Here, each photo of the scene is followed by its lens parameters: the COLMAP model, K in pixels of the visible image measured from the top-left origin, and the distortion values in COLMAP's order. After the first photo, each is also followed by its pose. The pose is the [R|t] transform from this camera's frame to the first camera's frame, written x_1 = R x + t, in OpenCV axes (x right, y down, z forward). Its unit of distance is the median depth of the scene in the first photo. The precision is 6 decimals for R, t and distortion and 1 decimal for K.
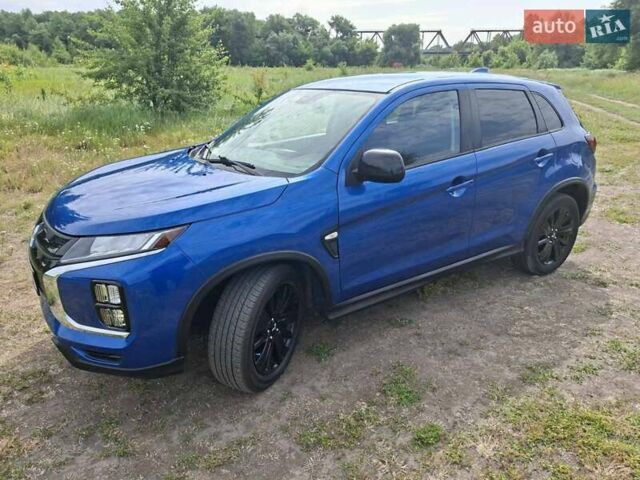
lens RADIAL K [[491.7, 0, 323.5], [0, 491.7, 243.8], [0, 0, 1]] dist [0.061355, -0.029328]
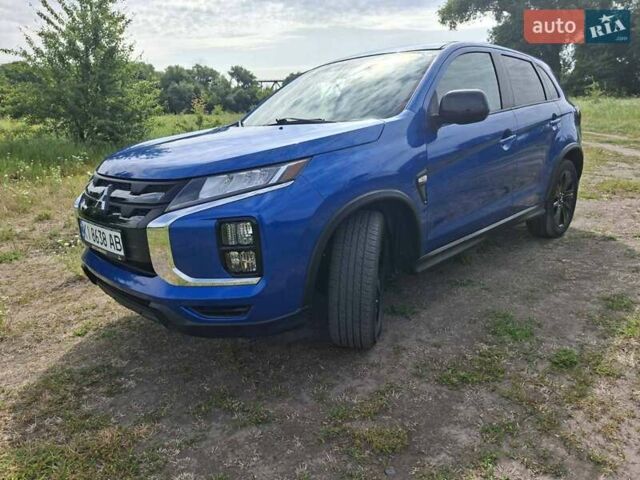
lens RADIAL K [[491.7, 0, 319.0], [0, 491.7, 237.5], [0, 0, 1]] dist [0.061355, -0.029328]
pose [[0.978631, -0.083089, 0.188088, -0.105280], [0.103217, 0.989633, -0.099868, 0.048631], [-0.177840, 0.117148, 0.977062, 0.024428]]
